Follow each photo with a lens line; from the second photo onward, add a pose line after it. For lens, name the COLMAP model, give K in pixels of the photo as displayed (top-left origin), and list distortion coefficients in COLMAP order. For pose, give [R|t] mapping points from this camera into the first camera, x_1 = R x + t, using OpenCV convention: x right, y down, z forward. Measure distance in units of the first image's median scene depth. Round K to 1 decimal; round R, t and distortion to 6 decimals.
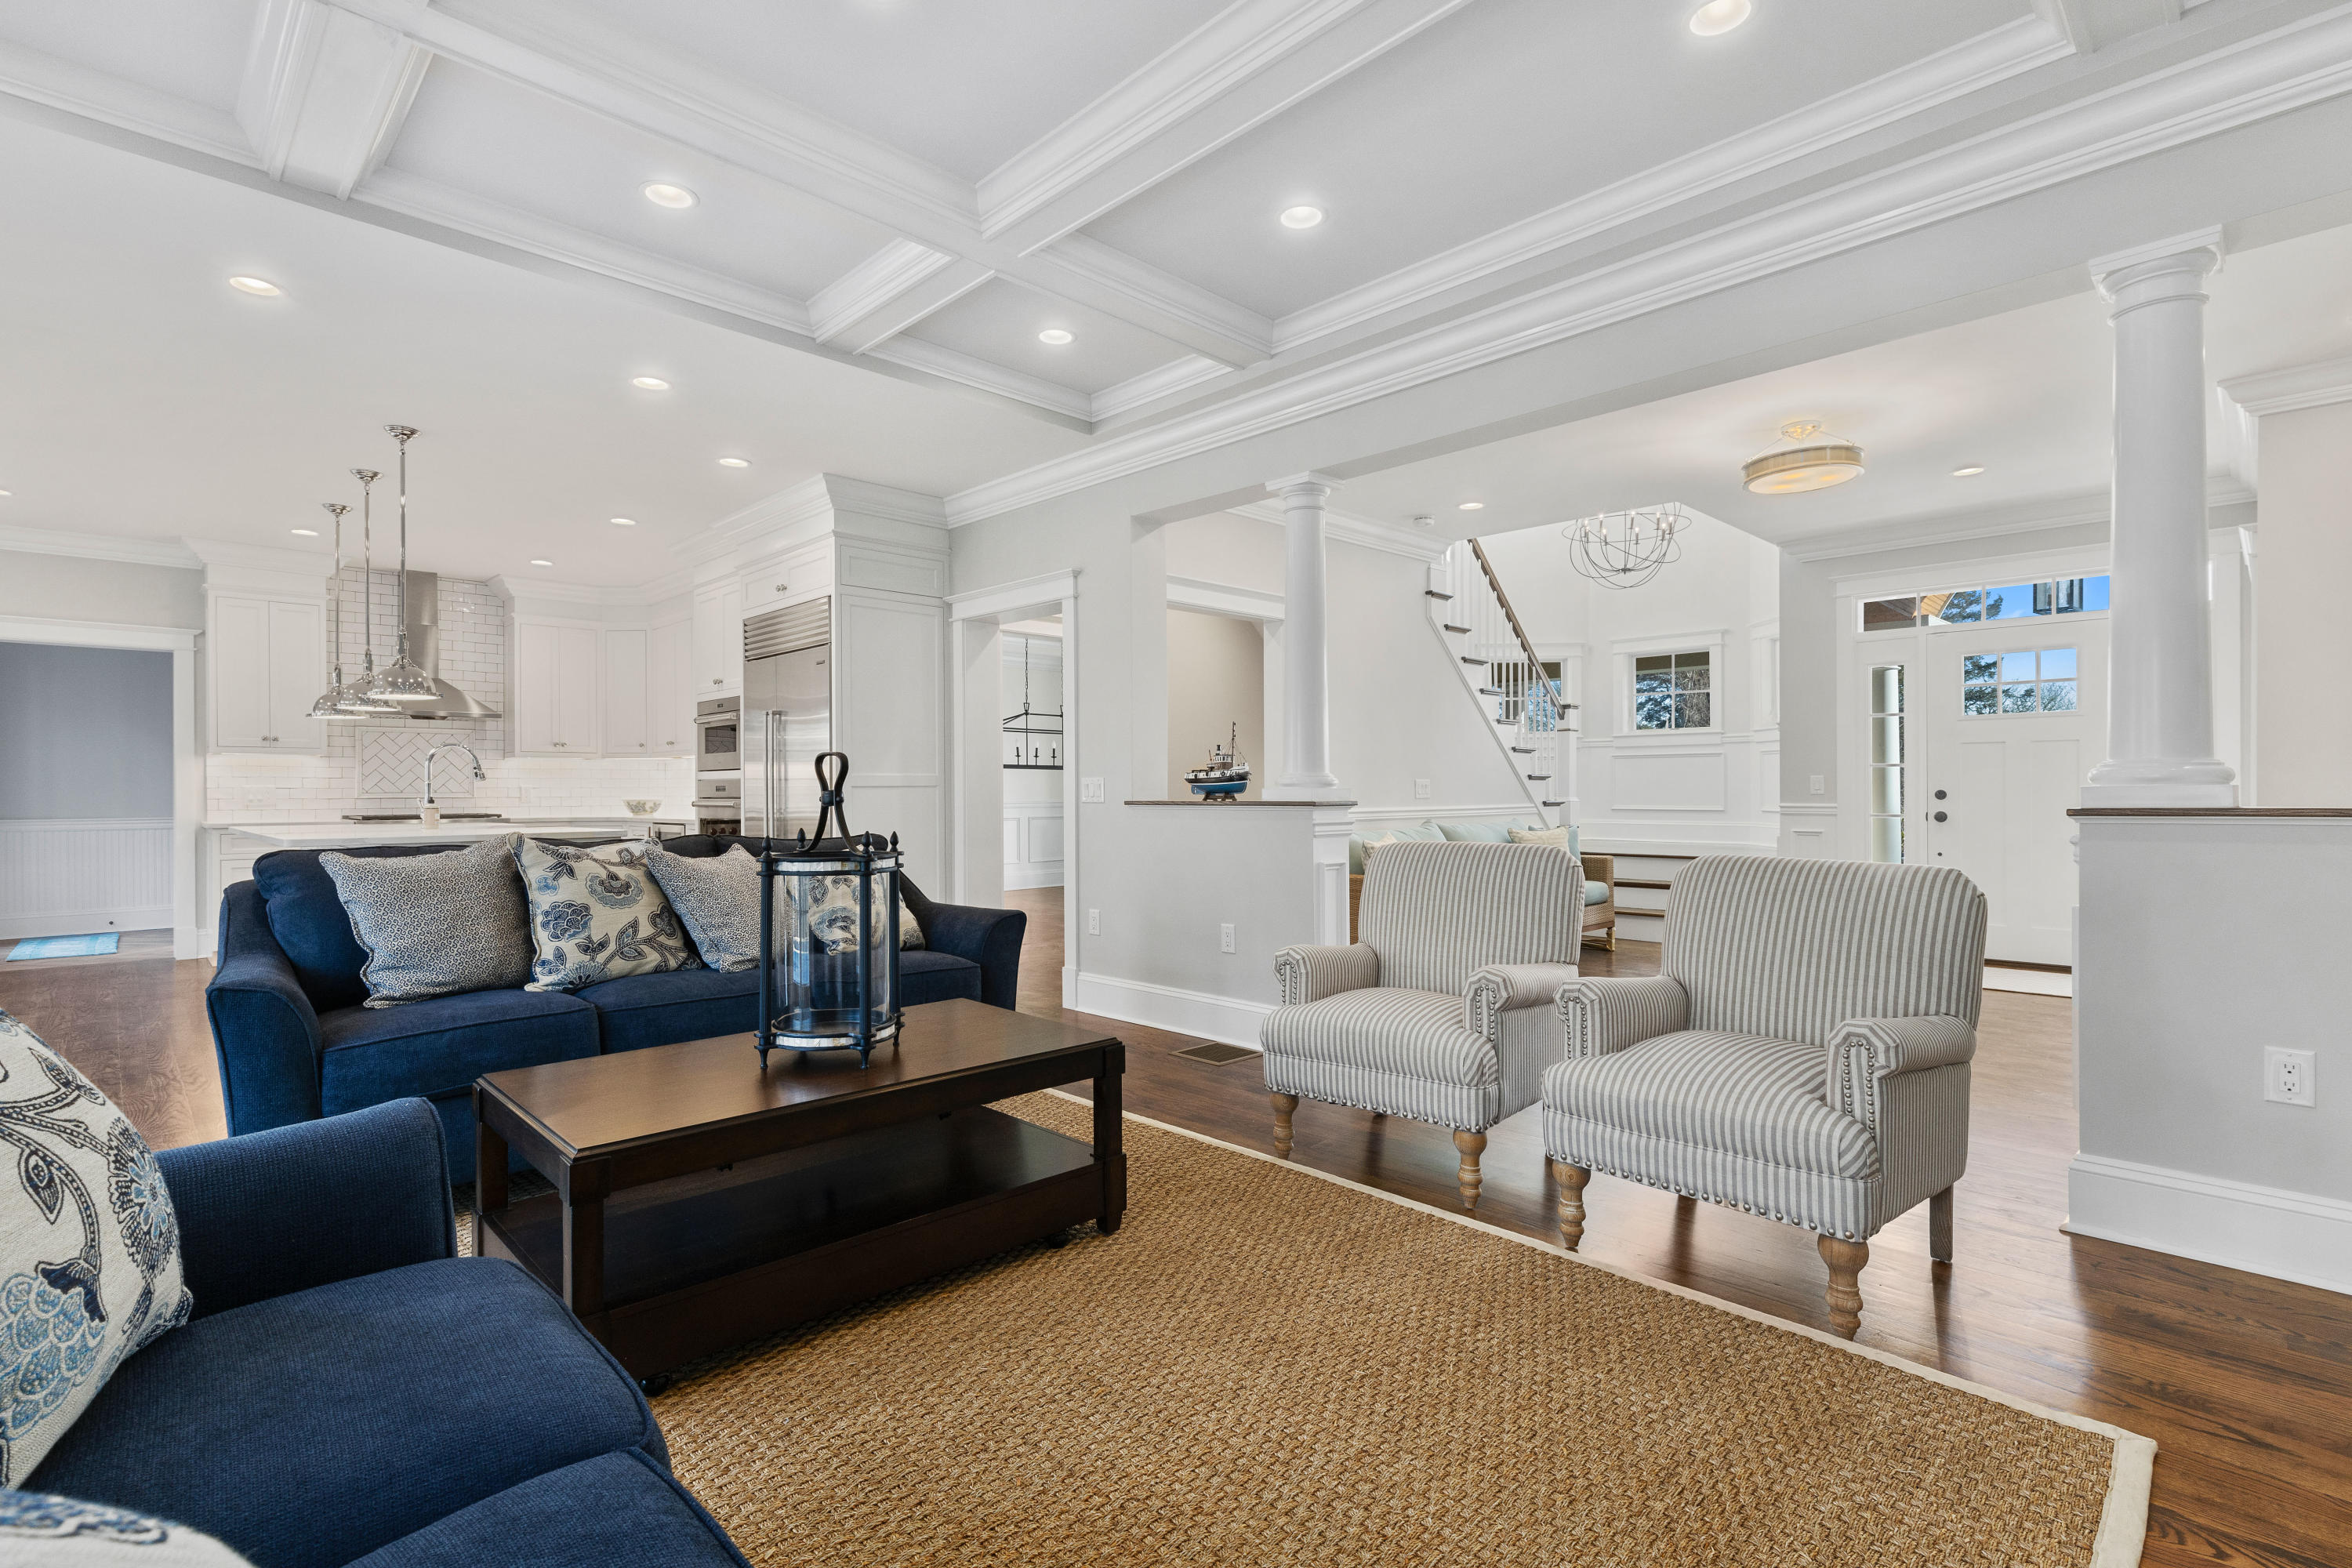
lens RADIAL K [[1089.7, 0, 1166.7], [0, 1089.7, 788.0], [0, 0, 1]] dist [0.008378, -0.001460]
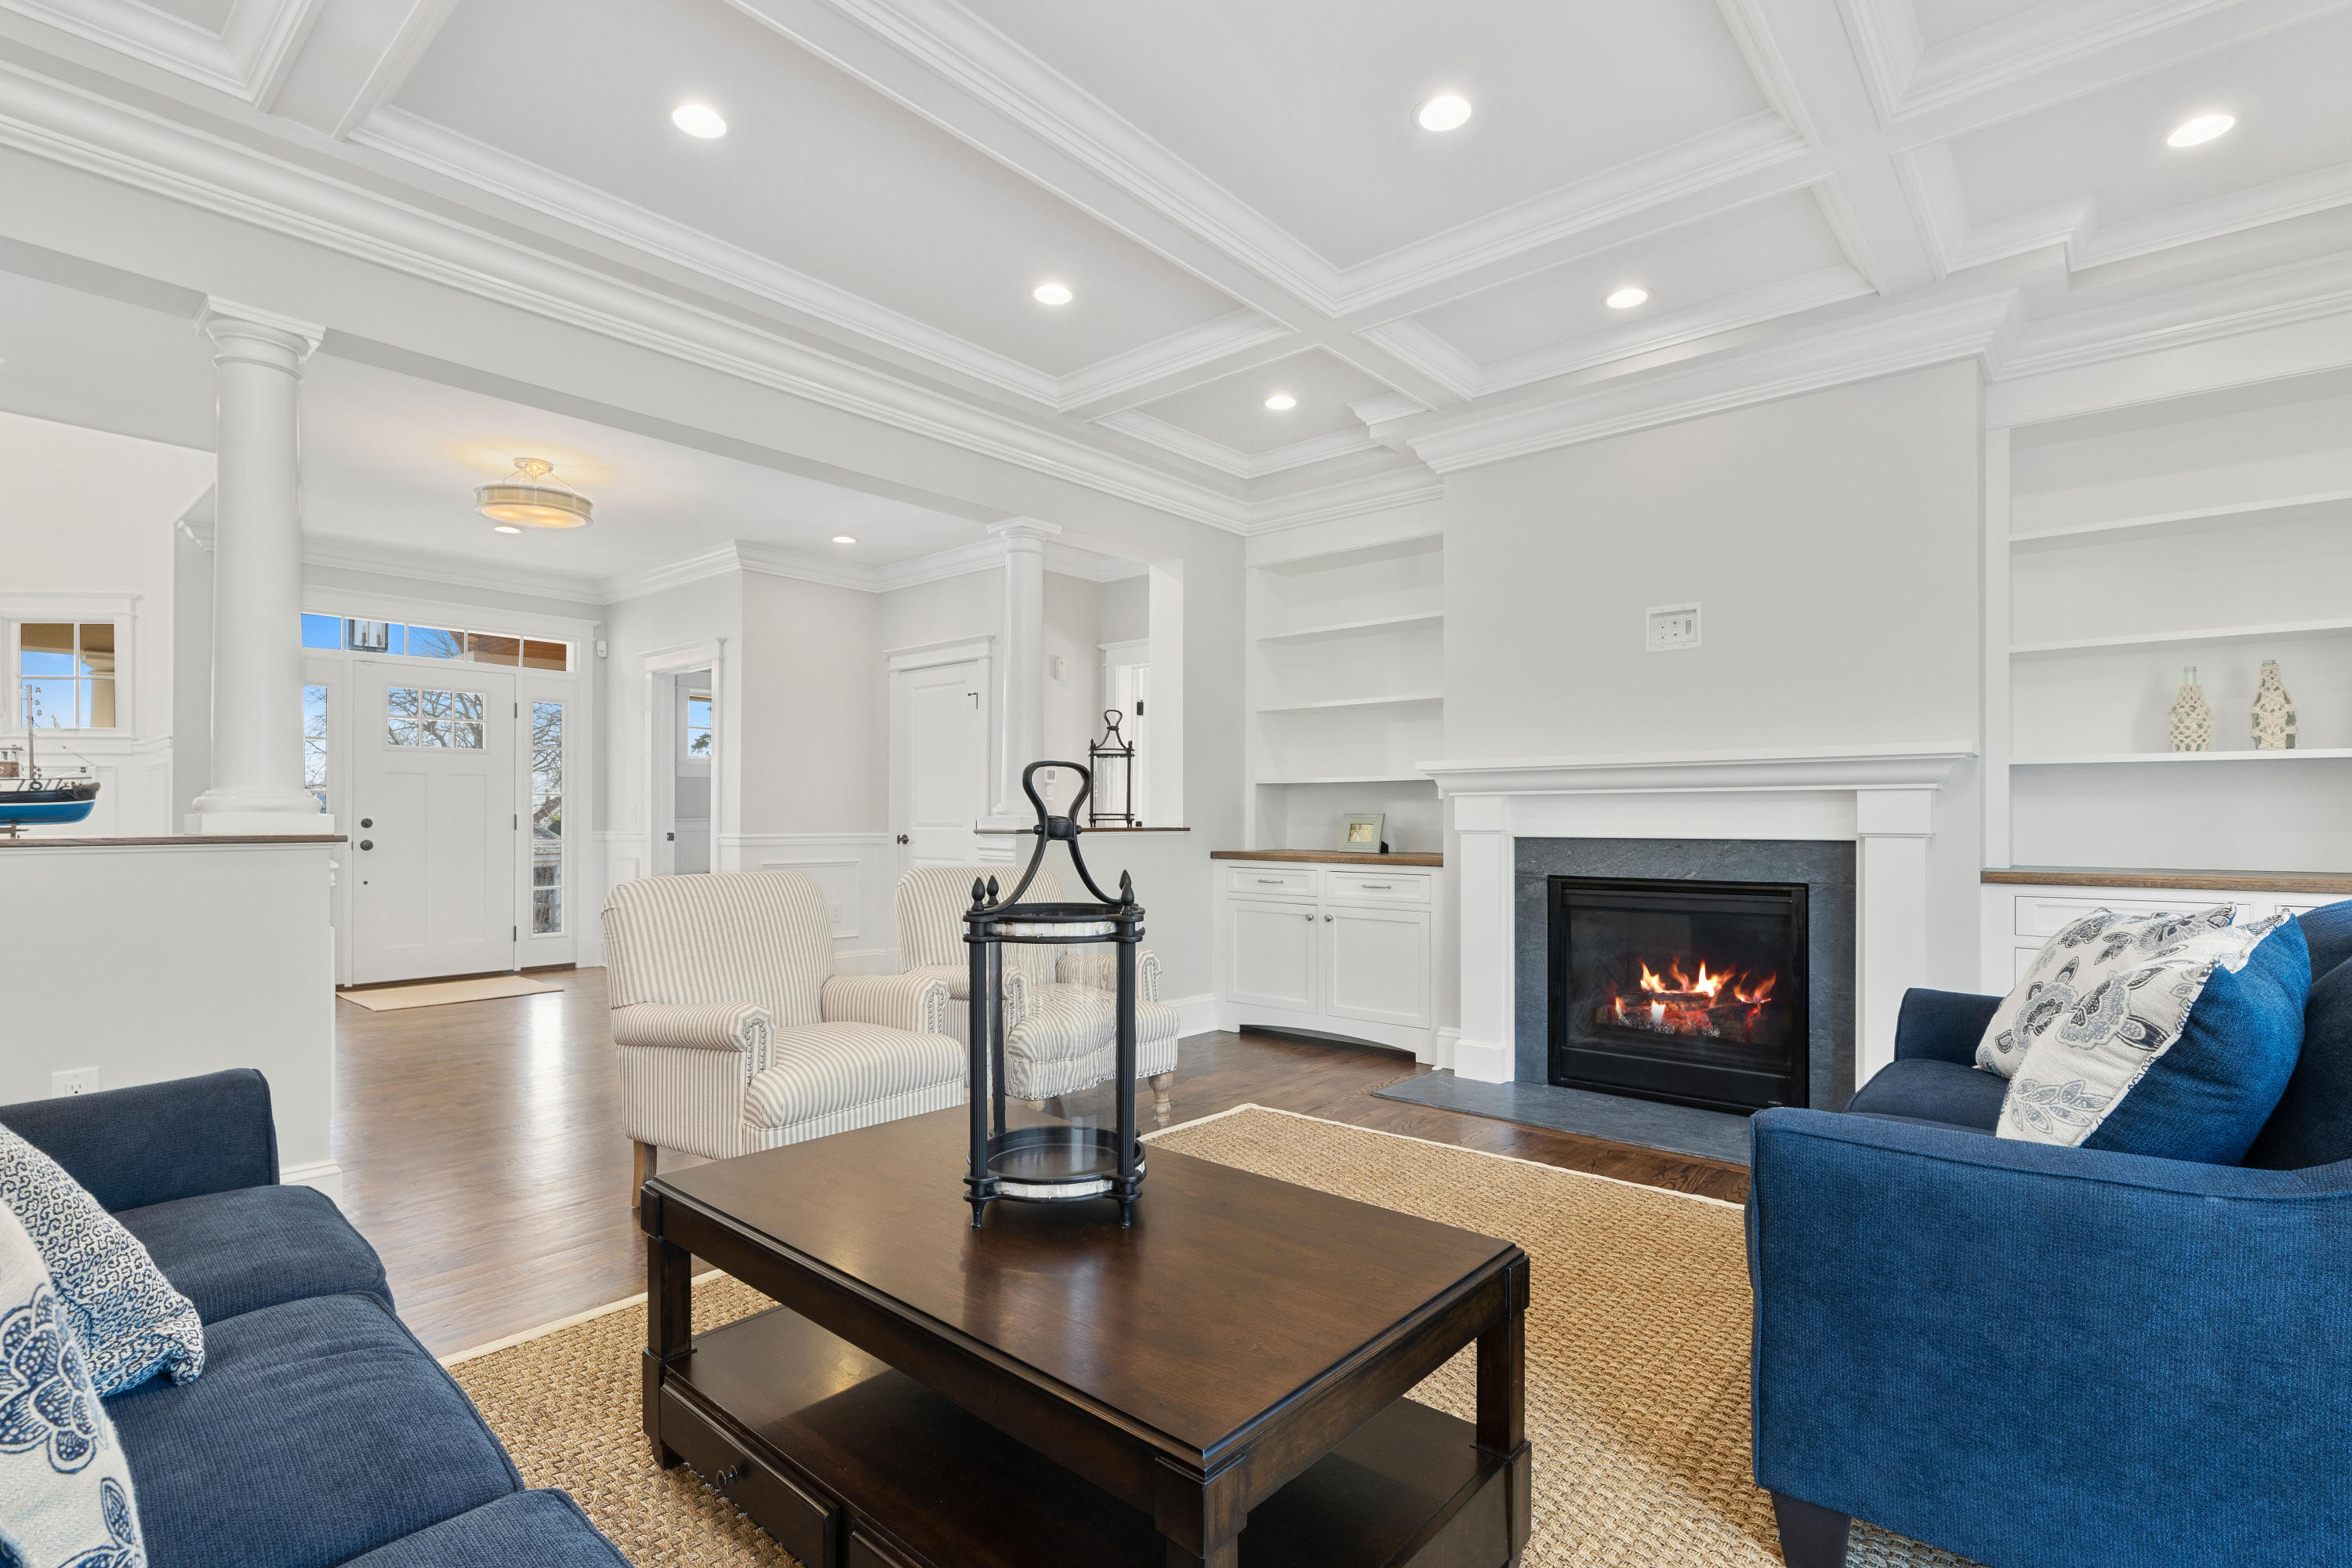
lens RADIAL K [[1105.9, 0, 1171.4], [0, 1105.9, 808.0], [0, 0, 1]] dist [0.011607, 0.000427]
pose [[-0.089224, 0.011359, 0.995947, -0.356290], [-0.003628, 0.999925, -0.011730, 0.001436], [-0.996005, -0.004660, -0.089177, 0.347577]]
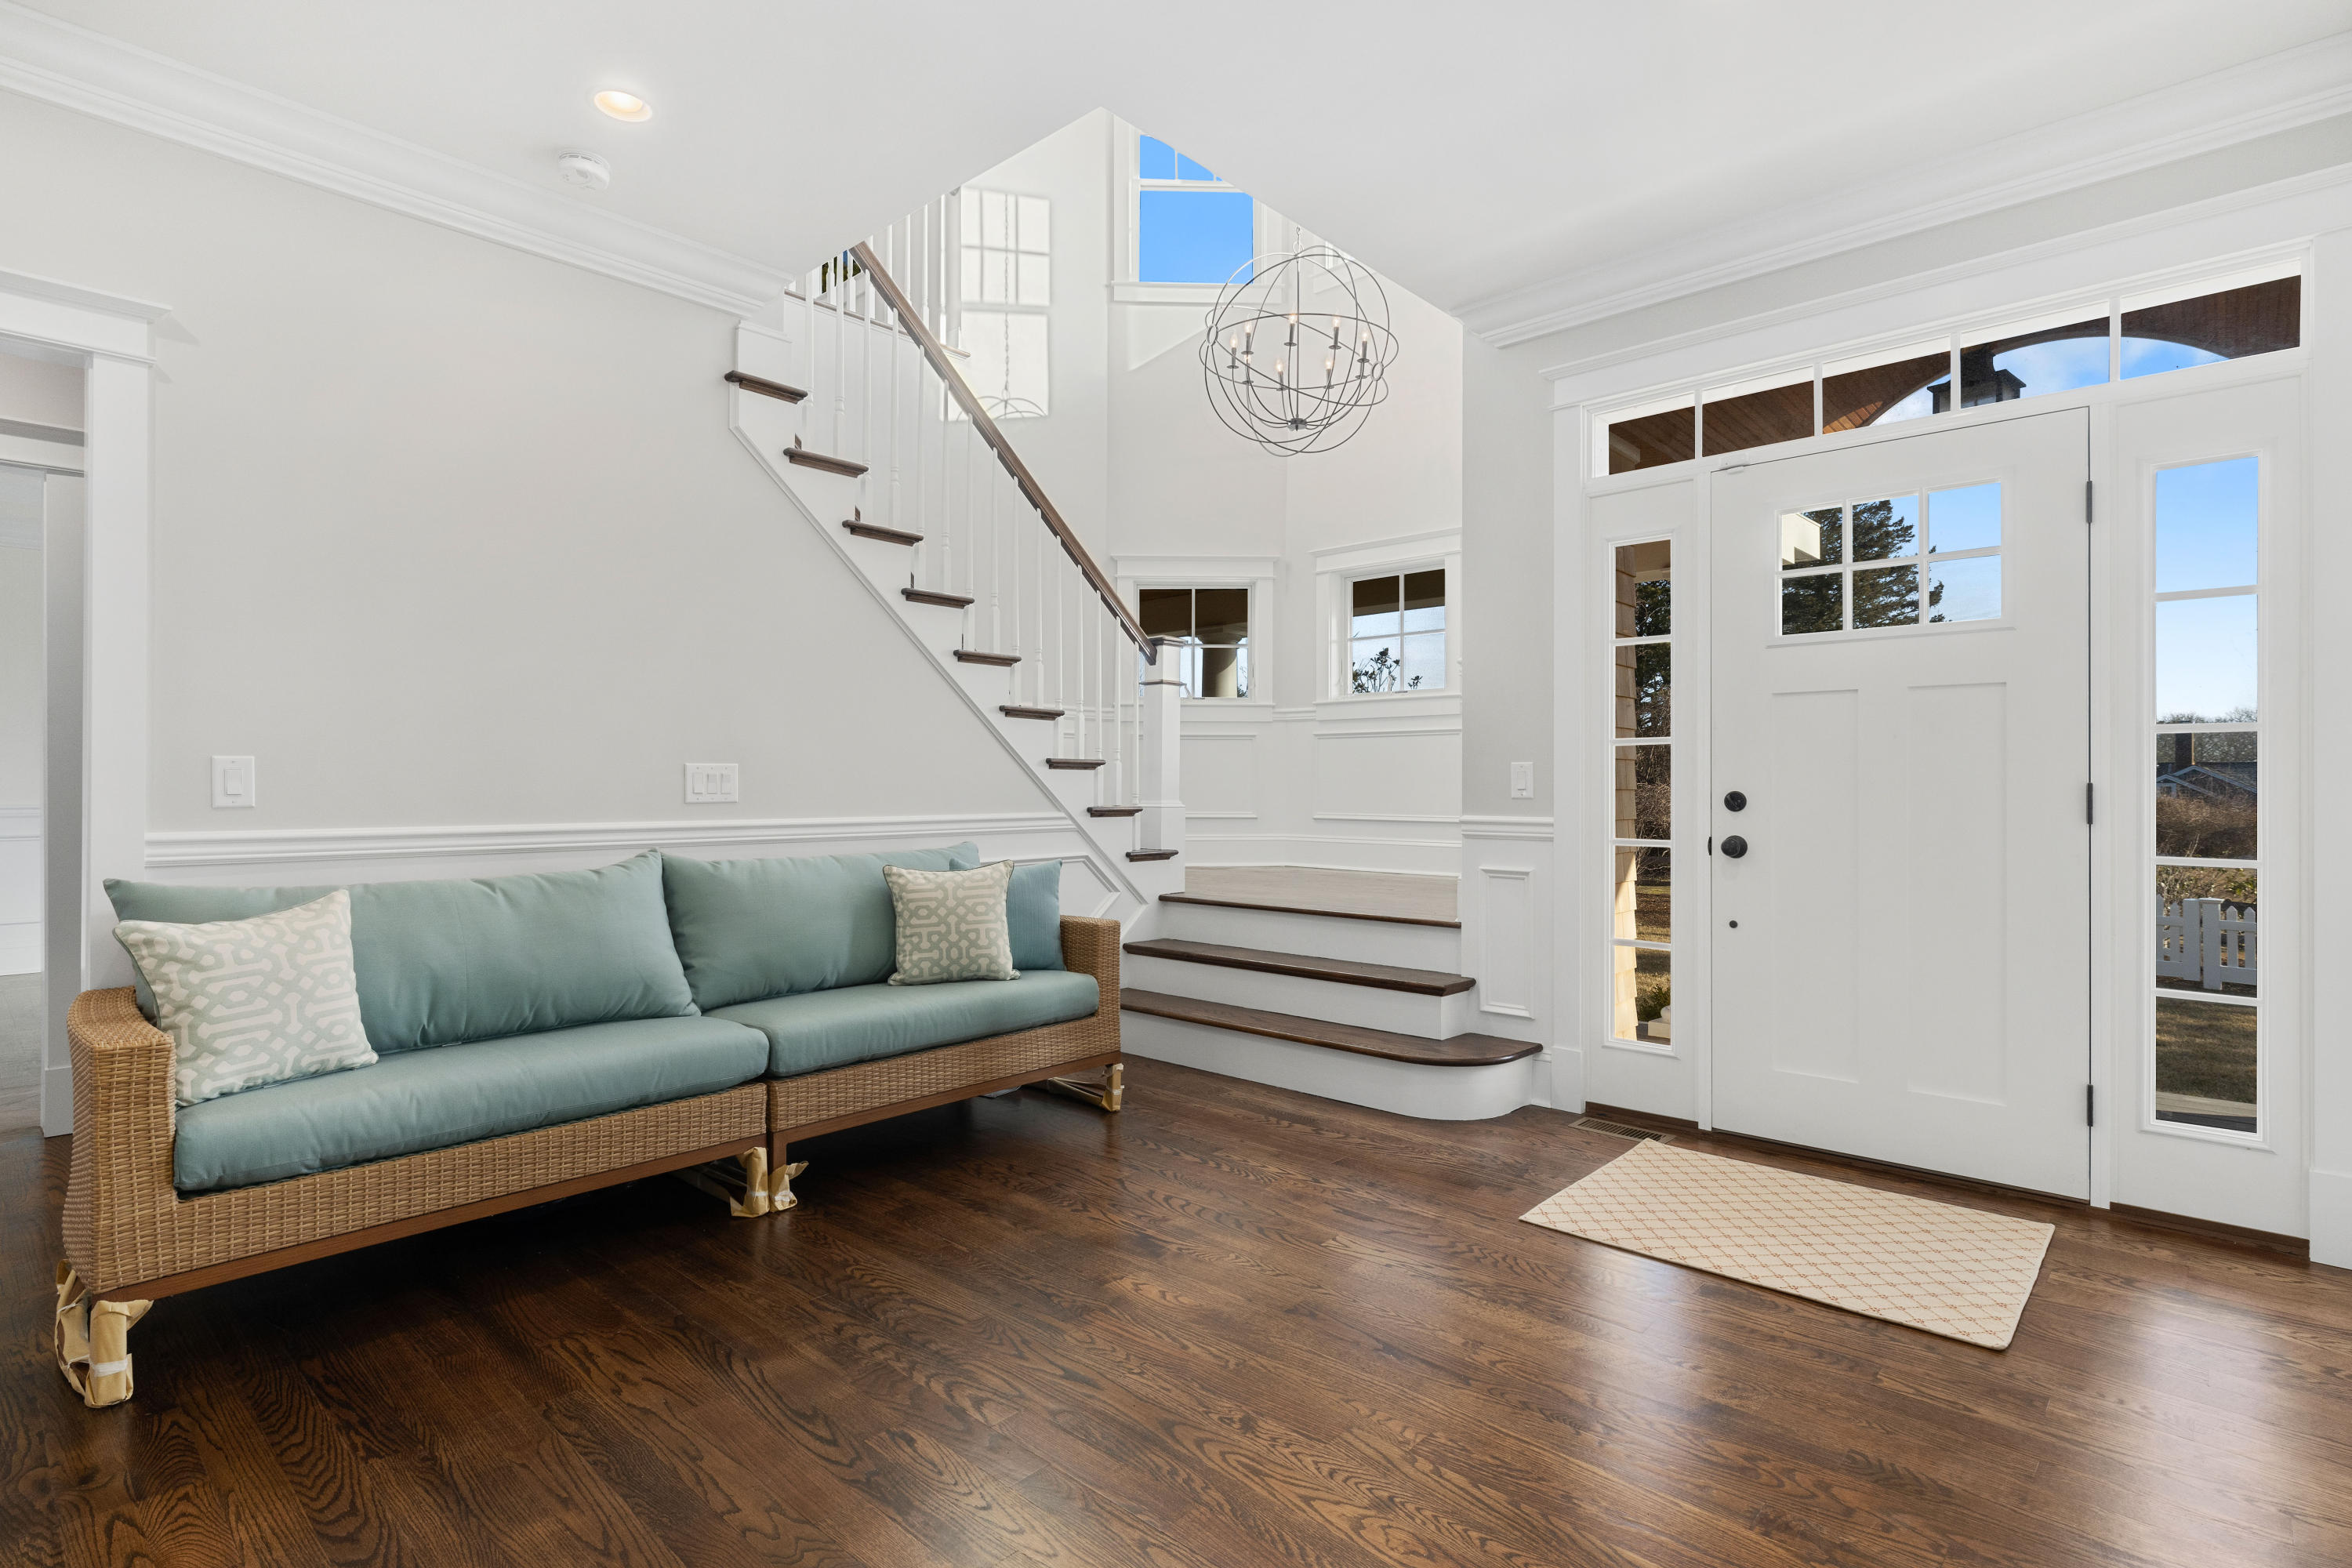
lens RADIAL K [[1105.9, 0, 1199.4], [0, 1105.9, 778.2], [0, 0, 1]] dist [0.011607, 0.000427]
pose [[0.998245, 0.005019, 0.059008, 0.430749], [-0.004749, 0.999978, -0.004716, -0.000438], [-0.059031, 0.004428, 0.998246, 0.512898]]
